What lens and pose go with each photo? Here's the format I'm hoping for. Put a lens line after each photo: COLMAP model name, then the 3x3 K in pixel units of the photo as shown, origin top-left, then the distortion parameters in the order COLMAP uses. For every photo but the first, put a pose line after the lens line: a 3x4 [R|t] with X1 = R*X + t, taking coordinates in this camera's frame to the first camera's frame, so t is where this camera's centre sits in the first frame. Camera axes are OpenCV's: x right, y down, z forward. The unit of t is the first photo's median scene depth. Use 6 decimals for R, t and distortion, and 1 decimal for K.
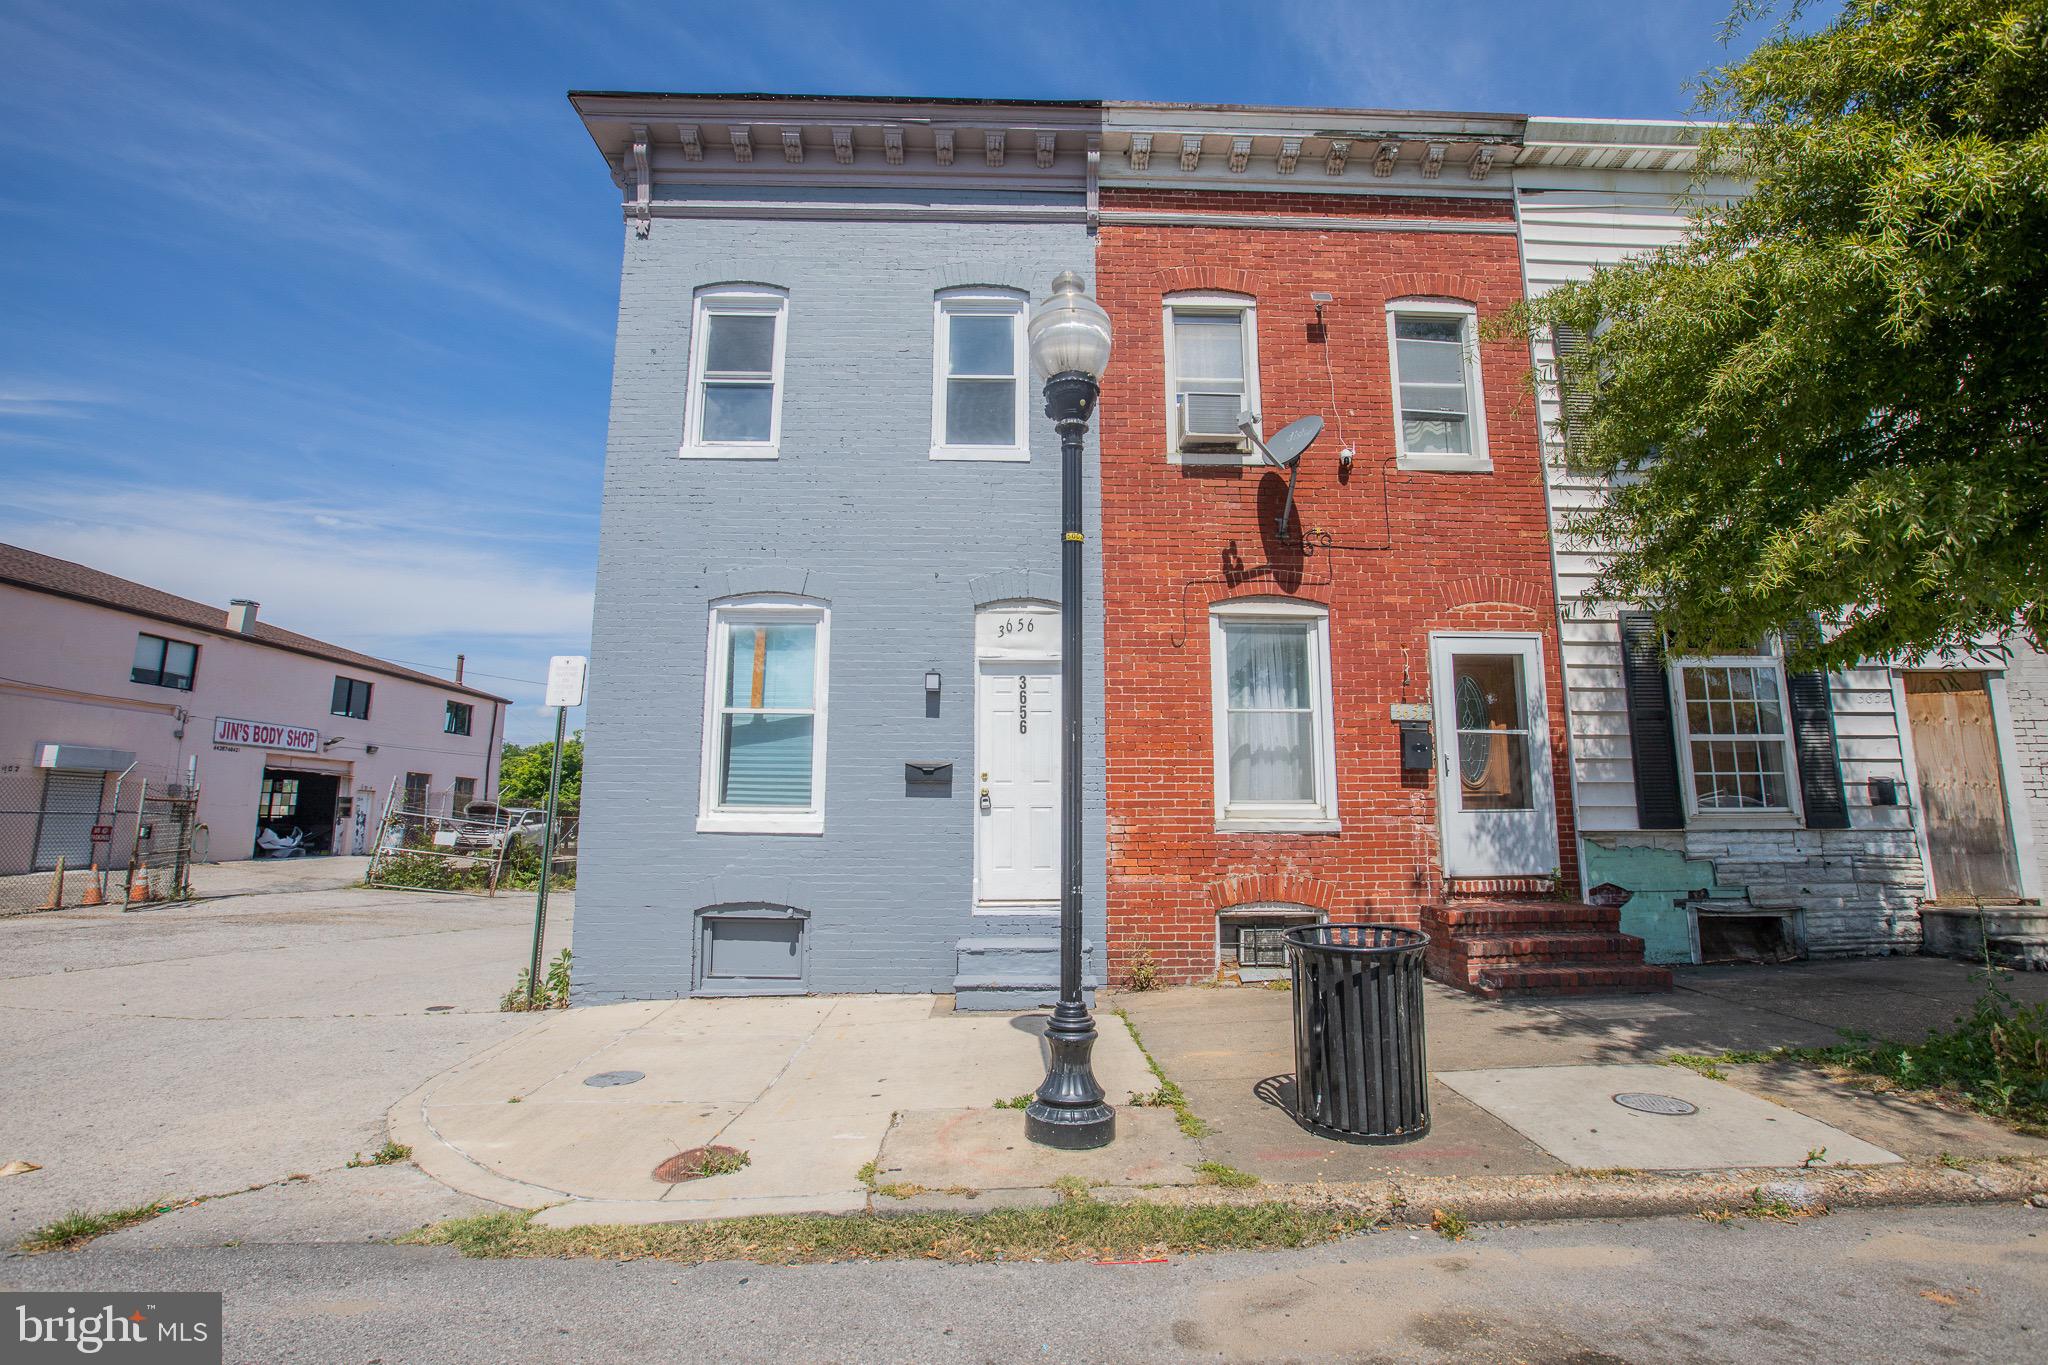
lens RADIAL K [[980.2, 0, 1037.7], [0, 980.2, 670.4], [0, 0, 1]] dist [-0.040643, 0.014689]
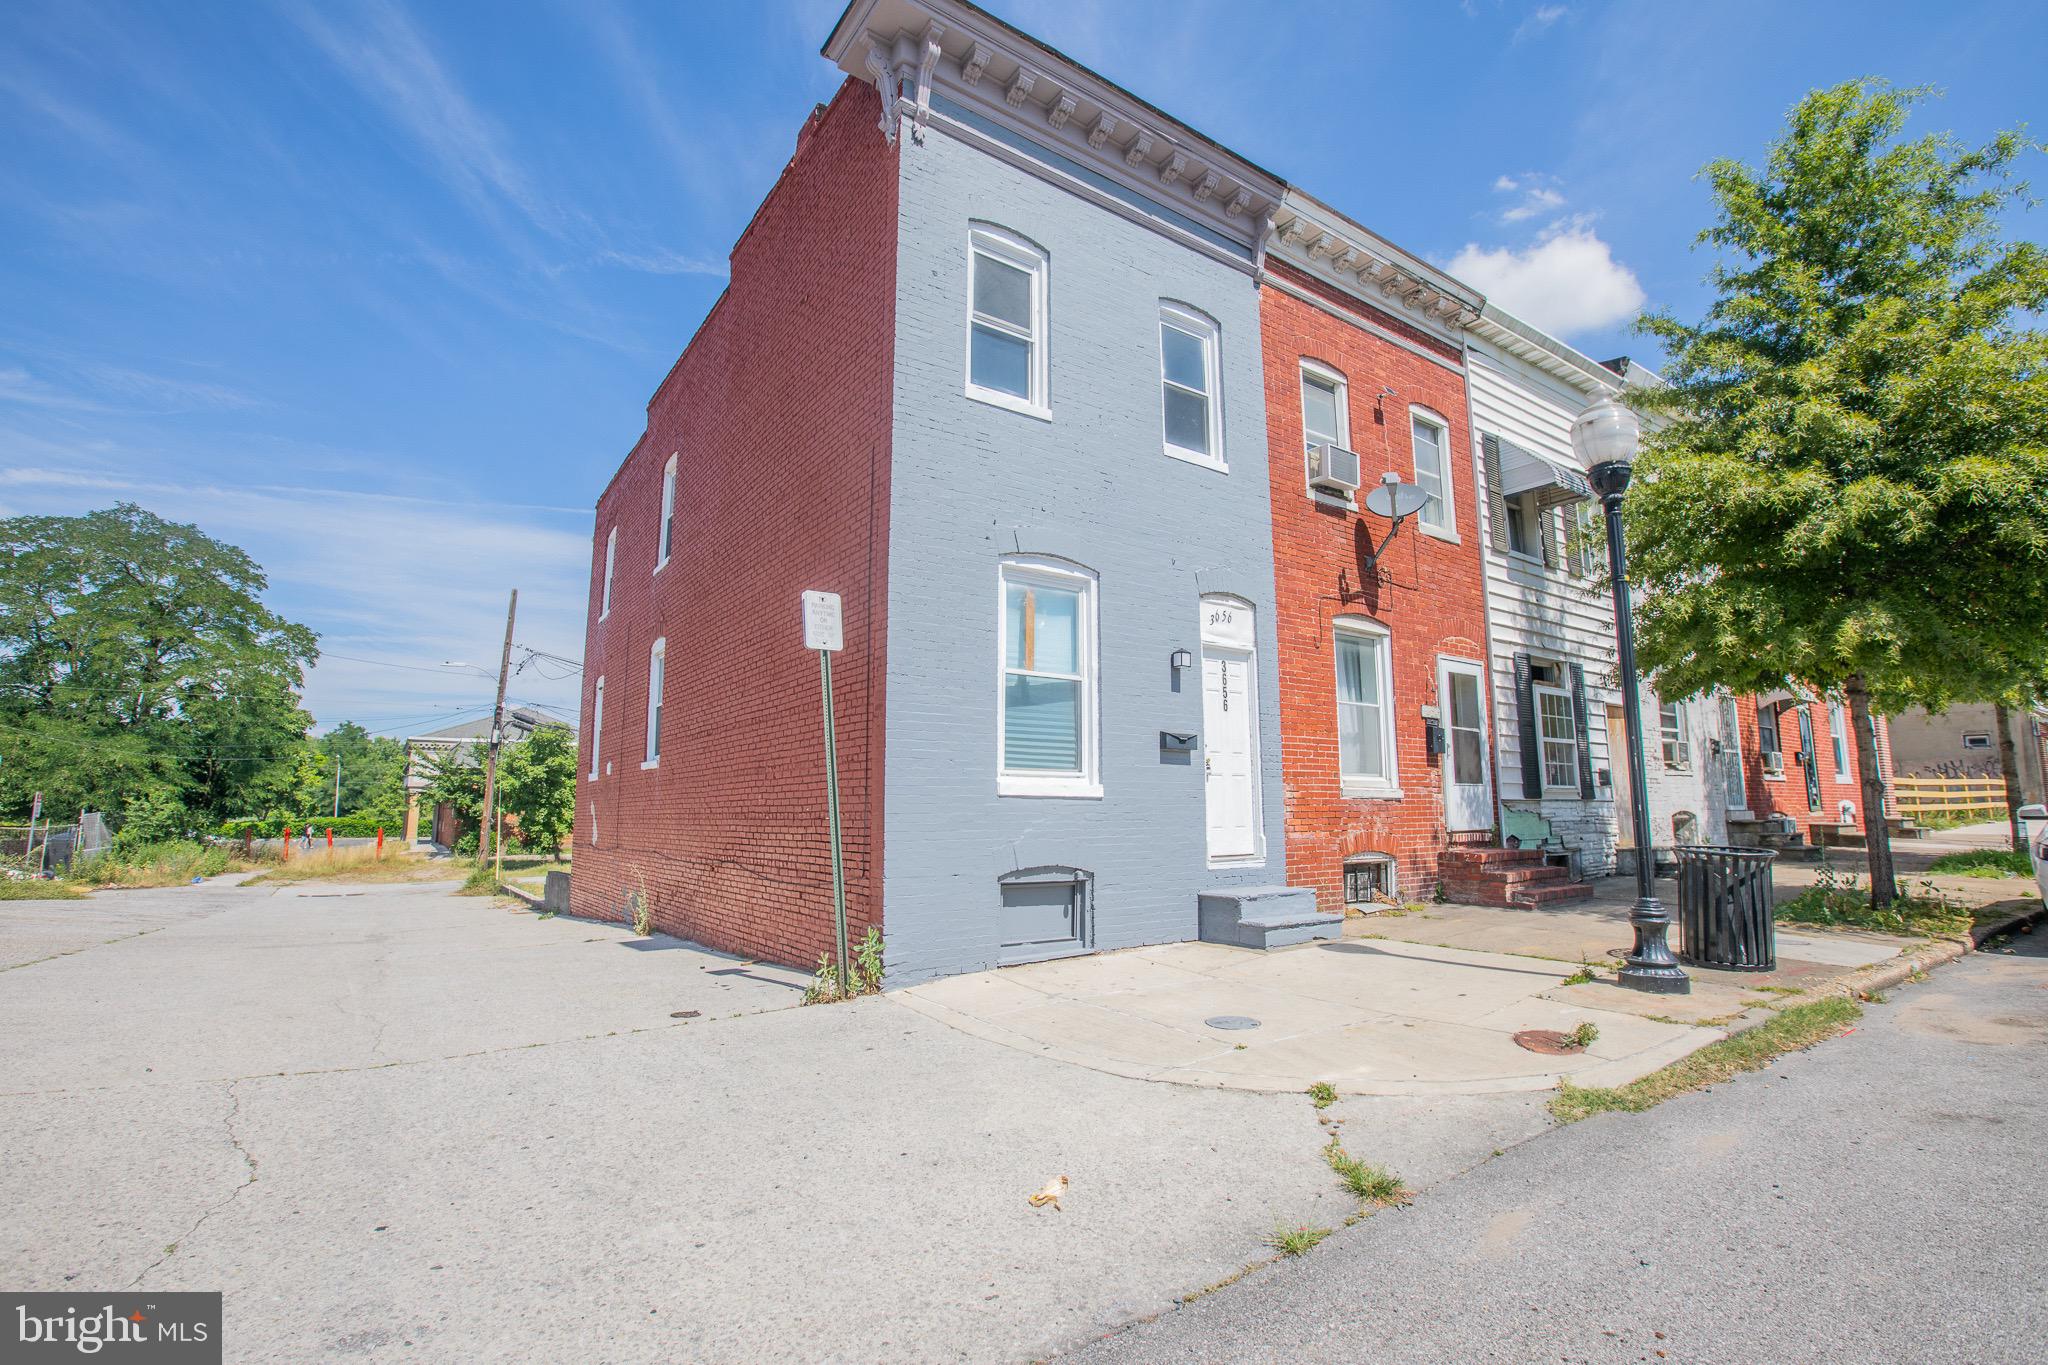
lens RADIAL K [[980.2, 0, 1026.9], [0, 980.2, 667.2], [0, 0, 1]] dist [-0.040643, 0.014689]
pose [[0.825428, 0.082321, 0.558474, -0.846802], [-0.086729, 0.996058, -0.018637, 0.054511], [-0.557806, -0.033053, 0.829313, 0.182773]]
